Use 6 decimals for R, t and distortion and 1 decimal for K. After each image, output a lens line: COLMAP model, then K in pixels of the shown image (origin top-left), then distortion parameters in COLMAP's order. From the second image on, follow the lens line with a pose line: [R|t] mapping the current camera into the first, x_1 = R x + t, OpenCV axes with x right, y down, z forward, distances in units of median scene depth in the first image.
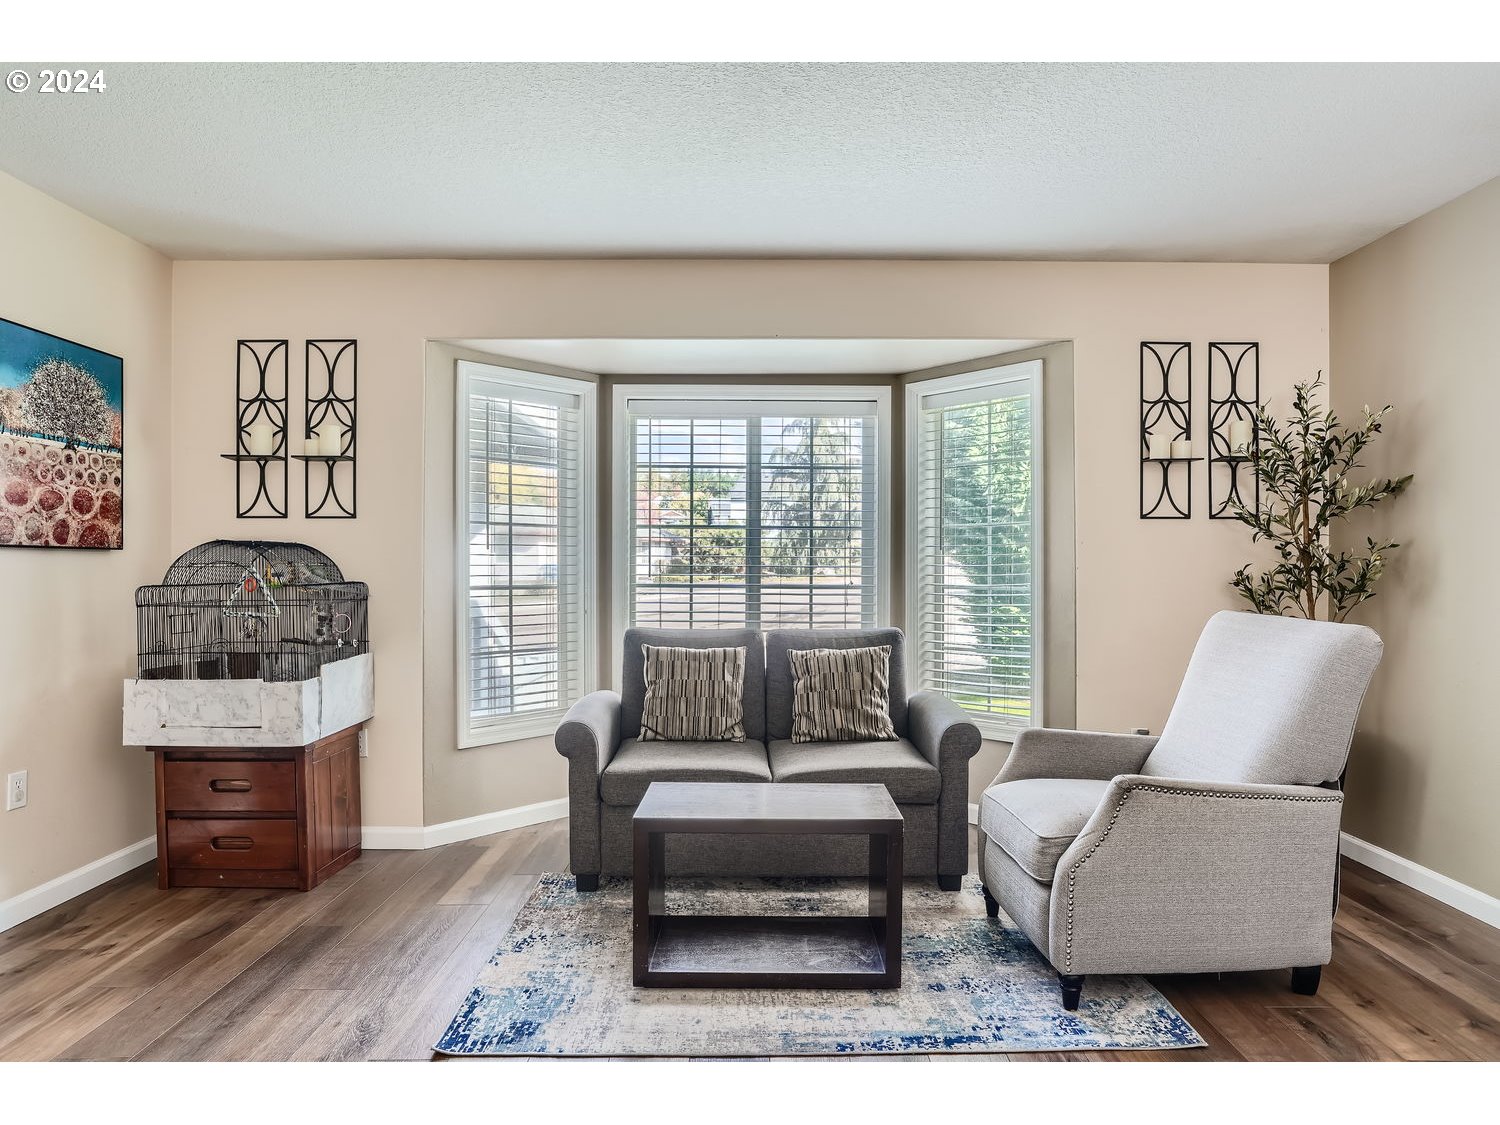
lens RADIAL K [[881.3, 0, 752.2], [0, 881.3, 568.7], [0, 0, 1]] dist [-0.031965, 0.002955]
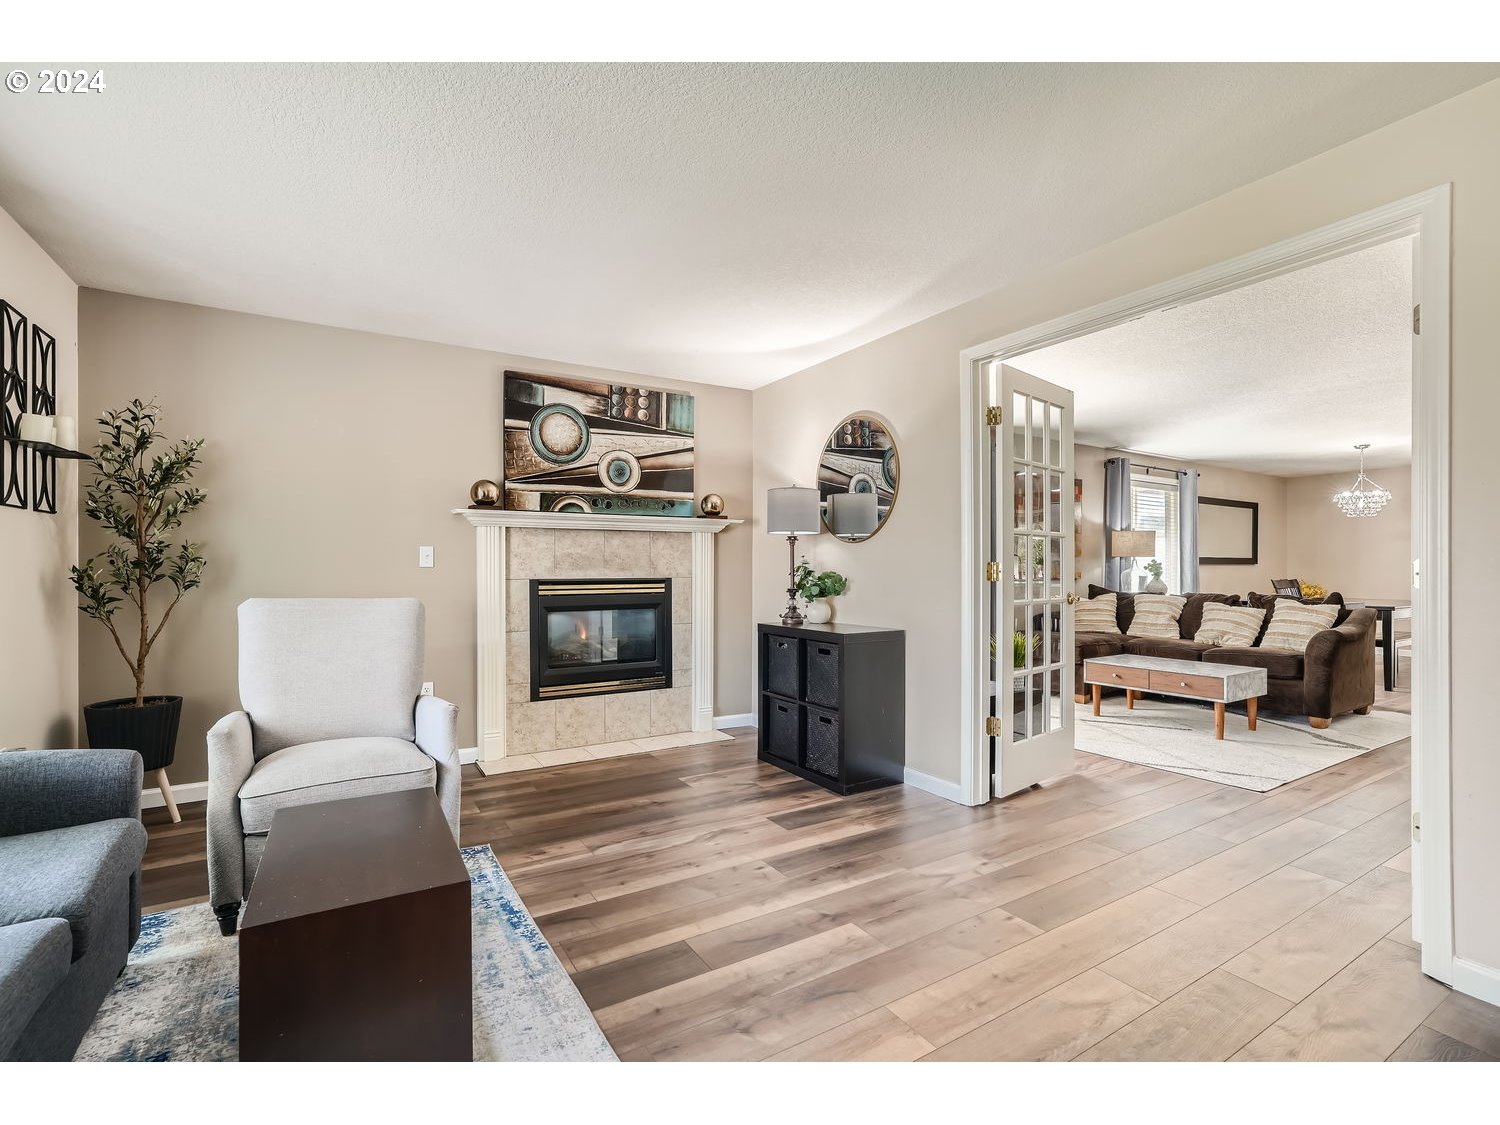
lens RADIAL K [[695.3, 0, 754.7], [0, 695.3, 569.7], [0, 0, 1]] dist [-0.011123, 0.001031]
pose [[-0.526187, -0.004960, 0.850355, -0.566529], [-0.002679, 0.999988, 0.004175, 0.001949], [-0.850365, -0.000082, -0.526193, 0.797298]]
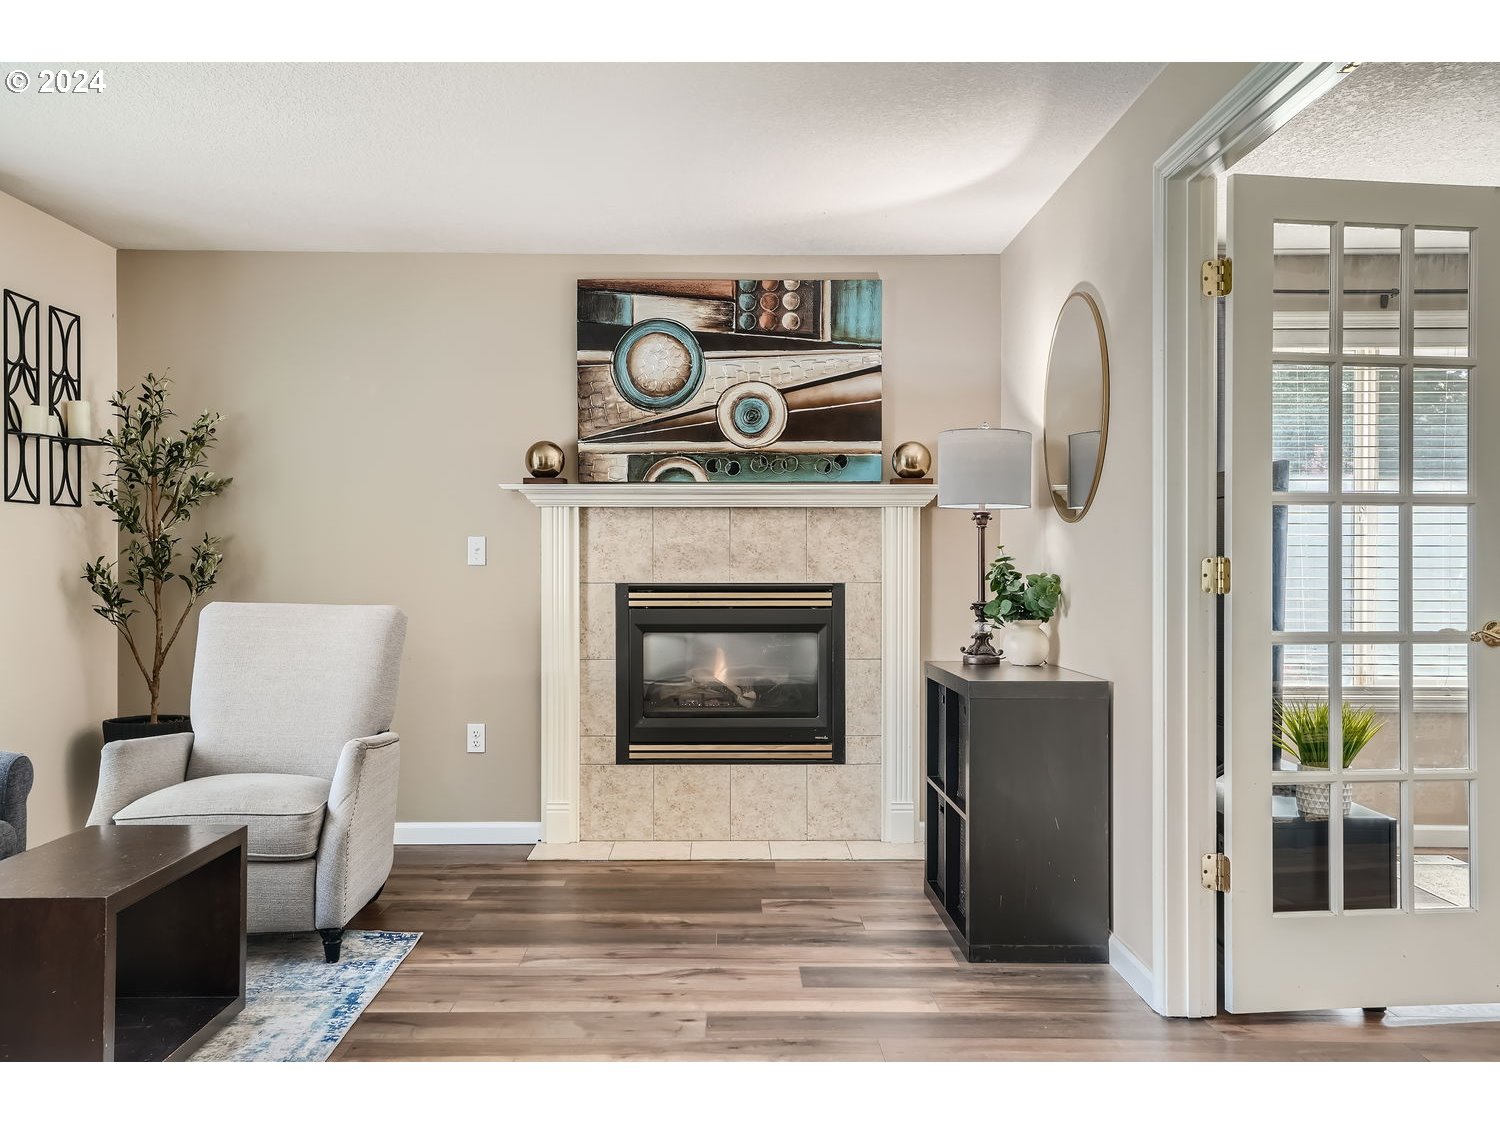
lens RADIAL K [[1315.7, 0, 743.7], [0, 1315.7, 566.6], [0, 0, 1]] dist [0.022913, -0.001711]
pose [[-0.009284, -0.005447, 0.999942, -0.899279], [-0.002669, 0.999982, 0.005422, -0.003954], [-0.999953, -0.002618, -0.009298, 0.340420]]
